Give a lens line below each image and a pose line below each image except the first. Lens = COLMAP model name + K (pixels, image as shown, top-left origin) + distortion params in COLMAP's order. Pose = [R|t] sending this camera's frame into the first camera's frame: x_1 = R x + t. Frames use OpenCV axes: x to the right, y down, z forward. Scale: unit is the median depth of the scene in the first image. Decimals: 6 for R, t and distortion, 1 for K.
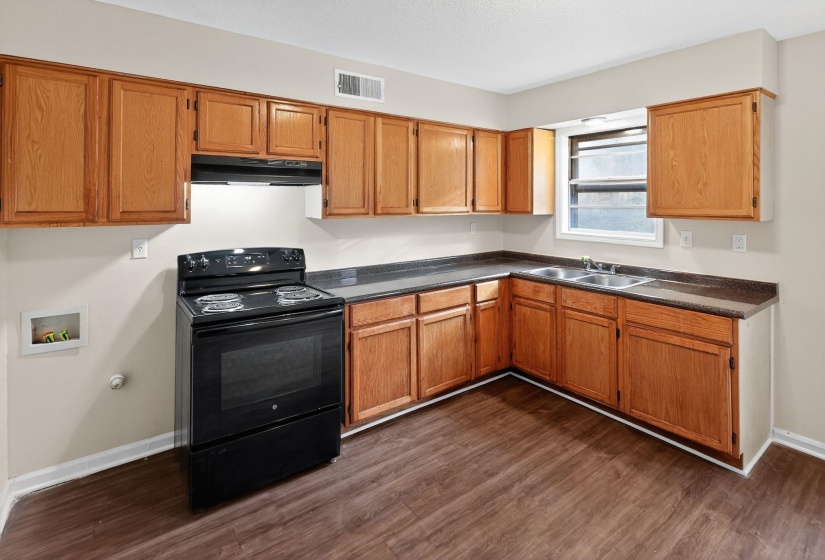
lens RADIAL K [[415.2, 0, 433.5], [0, 415.2, 199.8], [0, 0, 1]] dist [0.003549, 0.000348]
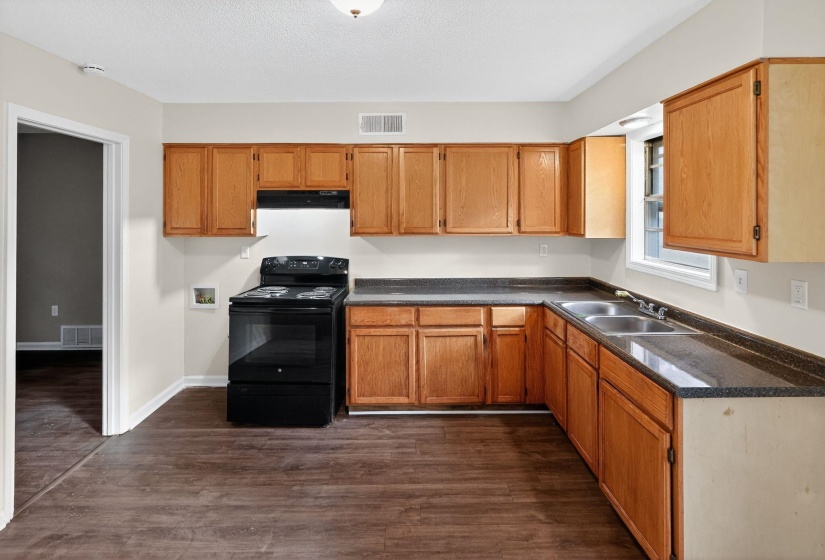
lens RADIAL K [[419.4, 0, 414.1], [0, 419.4, 215.5], [0, 0, 1]] dist [0.005128, 0.000642]
pose [[0.794959, 0.002314, -0.606659, 0.648493], [0.003251, 0.999962, 0.008074, -0.025282], [0.606655, -0.008391, 0.794921, 0.122617]]
